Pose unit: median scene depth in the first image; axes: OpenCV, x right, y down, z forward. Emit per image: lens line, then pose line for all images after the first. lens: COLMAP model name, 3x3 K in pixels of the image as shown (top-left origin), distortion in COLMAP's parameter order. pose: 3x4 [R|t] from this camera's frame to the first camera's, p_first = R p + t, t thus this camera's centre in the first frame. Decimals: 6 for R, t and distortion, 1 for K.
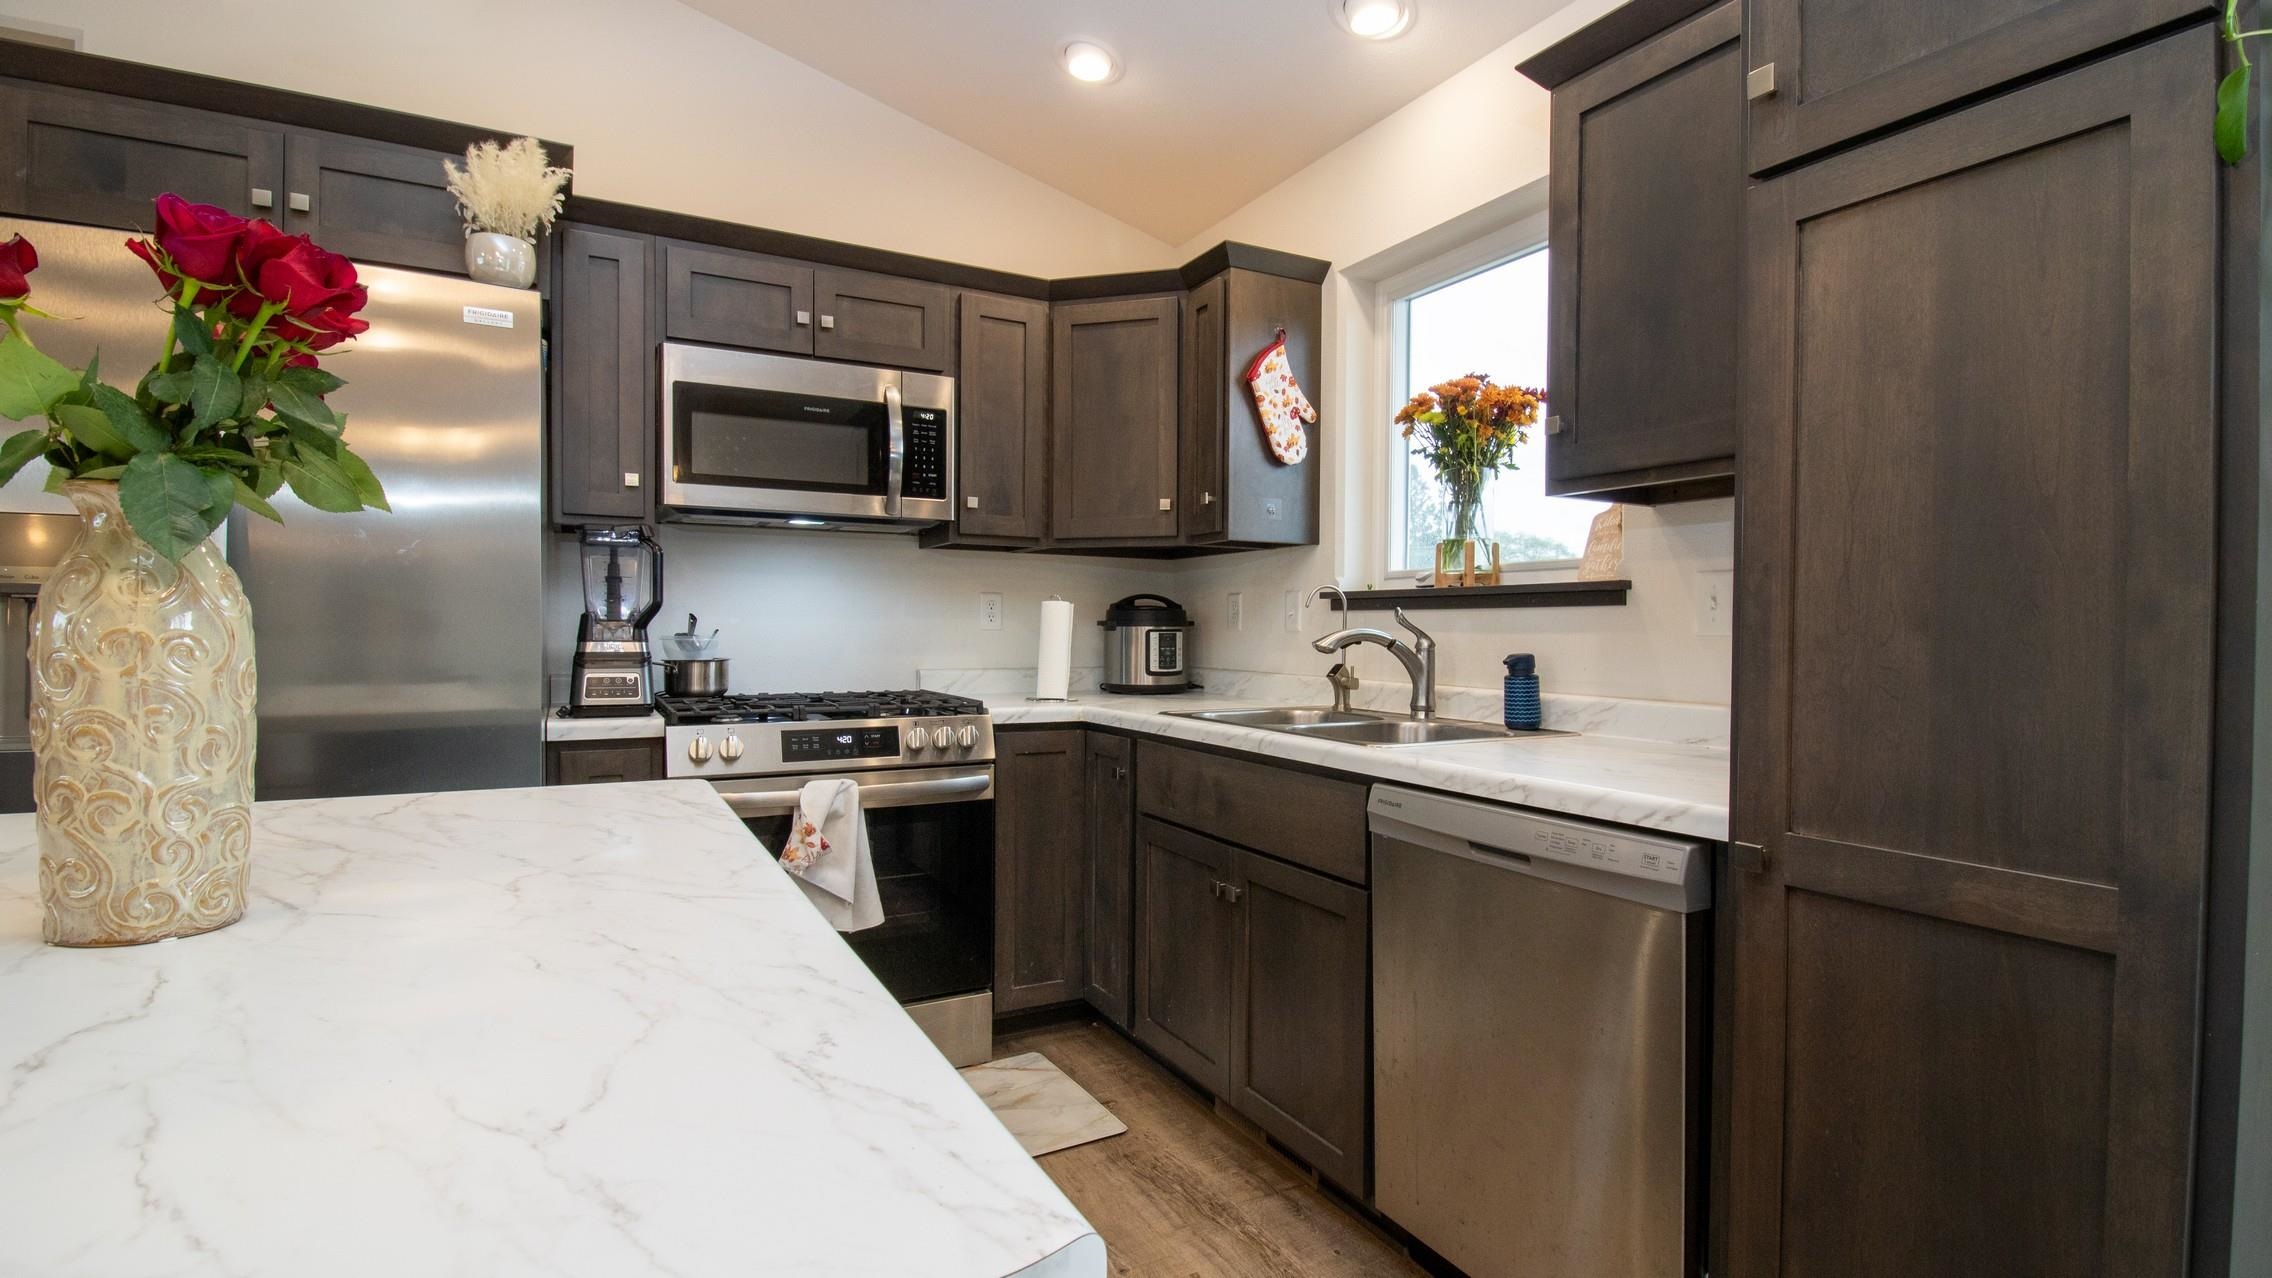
lens RADIAL K [[1061.8, 0, 1155.8], [0, 1061.8, 646.4], [0, 0, 1]] dist [0.004861, -0.015387]
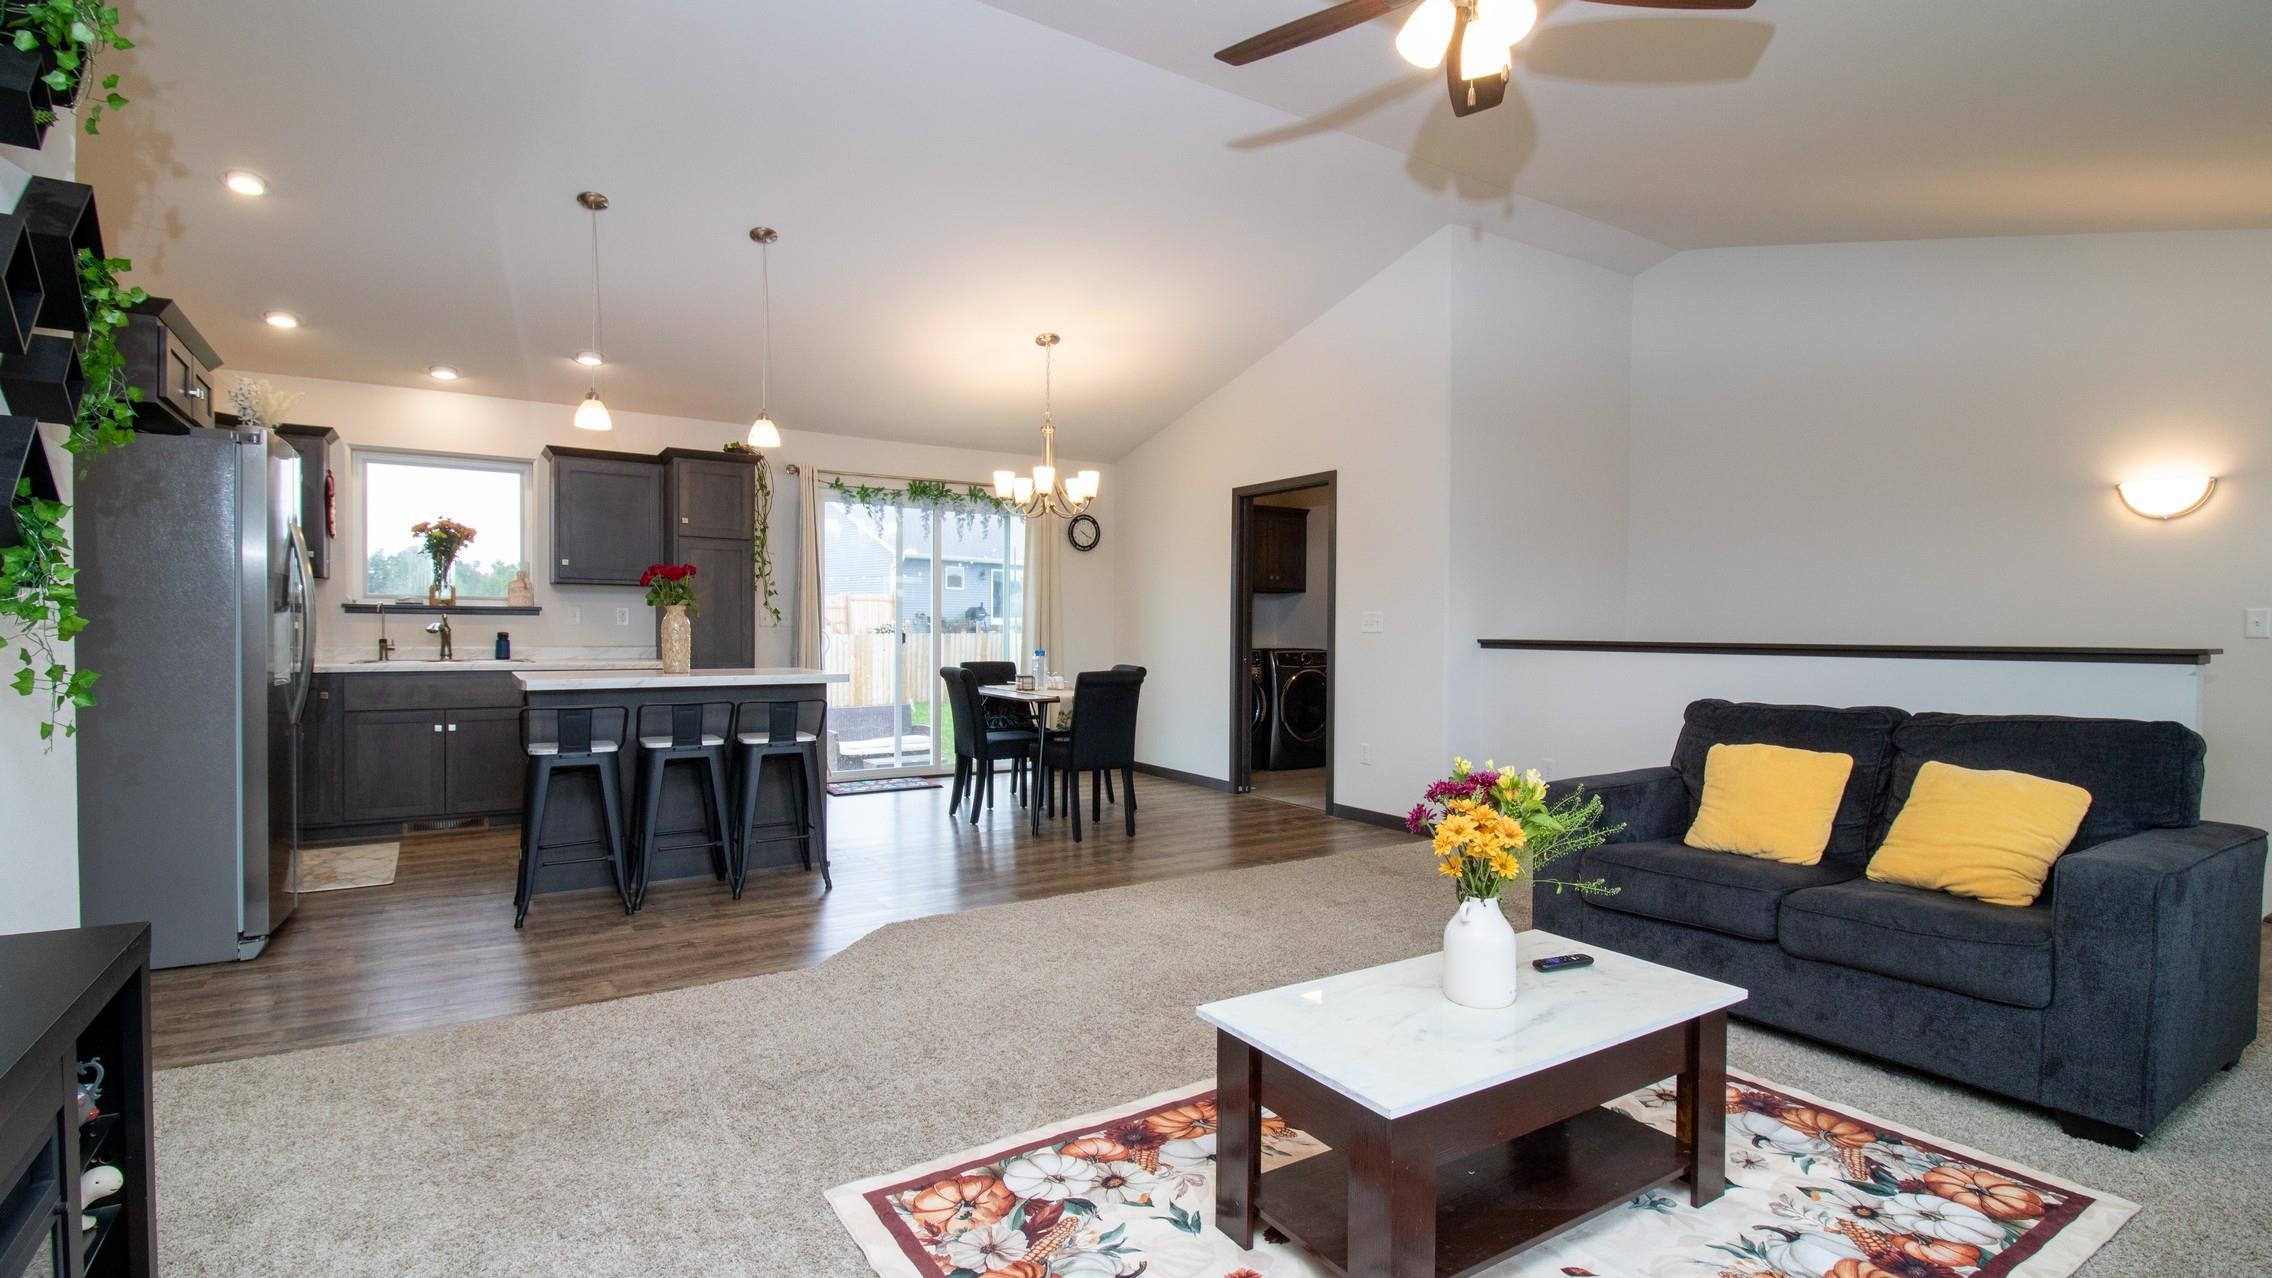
lens RADIAL K [[1061.8, 0, 1155.8], [0, 1061.8, 646.4], [0, 0, 1]] dist [0.004861, -0.015387]
pose [[-0.089683, -0.022019, 0.995727, -2.235144], [0.010848, 0.999675, 0.023083, -0.000891], [-0.995911, 0.012872, -0.089415, -0.388898]]
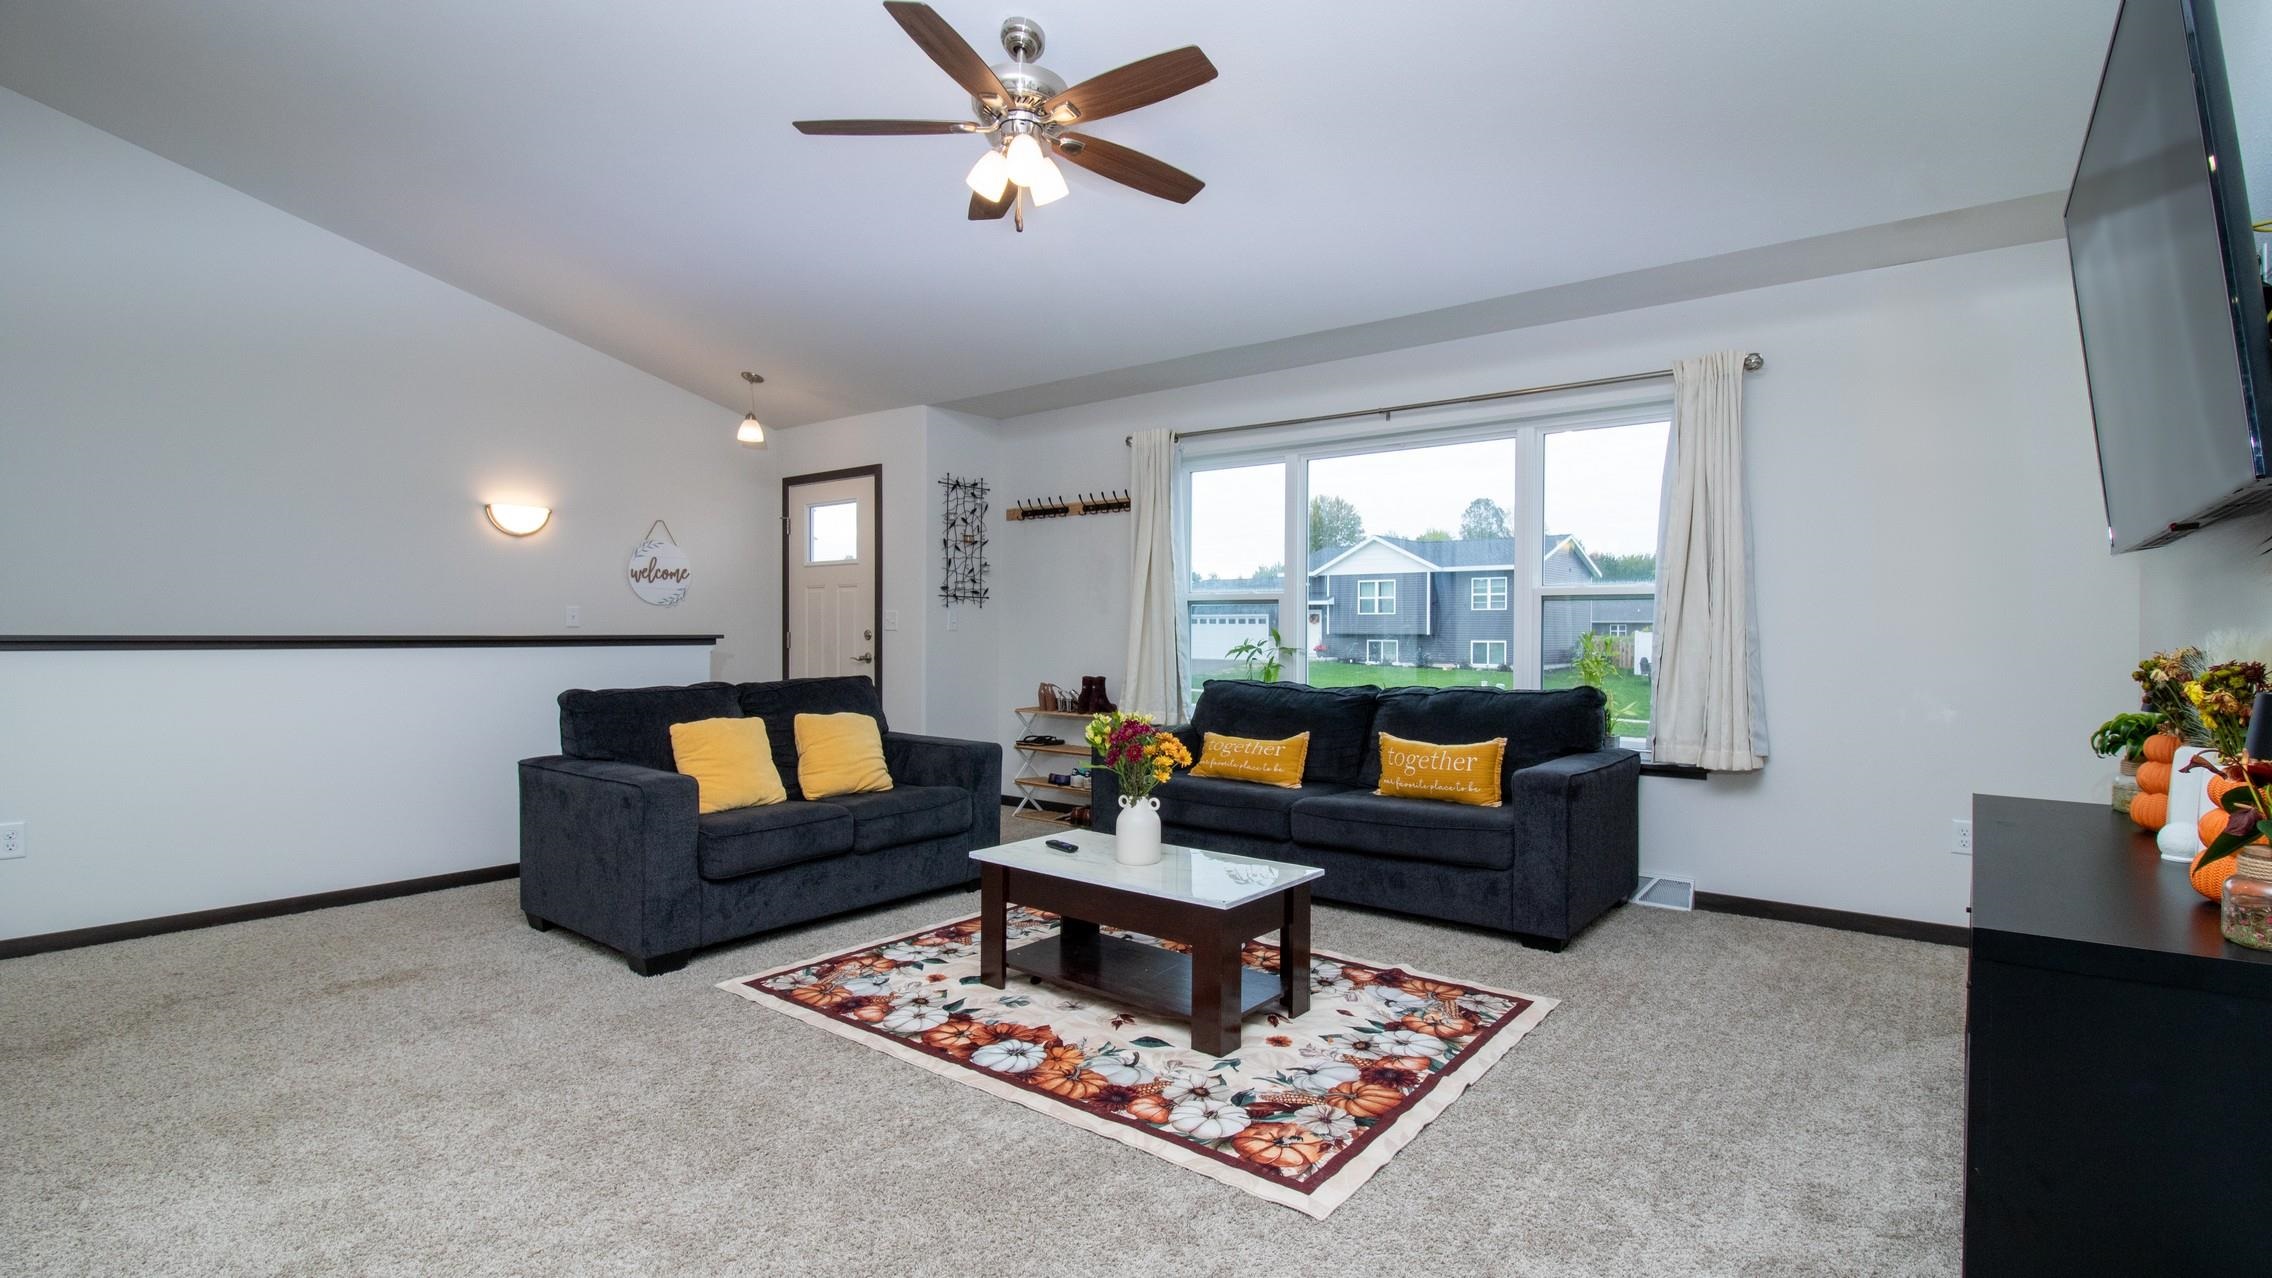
lens RADIAL K [[1061.8, 0, 1155.8], [0, 1061.8, 646.4], [0, 0, 1]] dist [0.004861, -0.015387]
pose [[-0.917141, -0.003957, -0.398544, -0.983972], [-0.017202, 0.999412, 0.029664, -0.007377], [0.398192, 0.034062, -0.916669, 0.450528]]
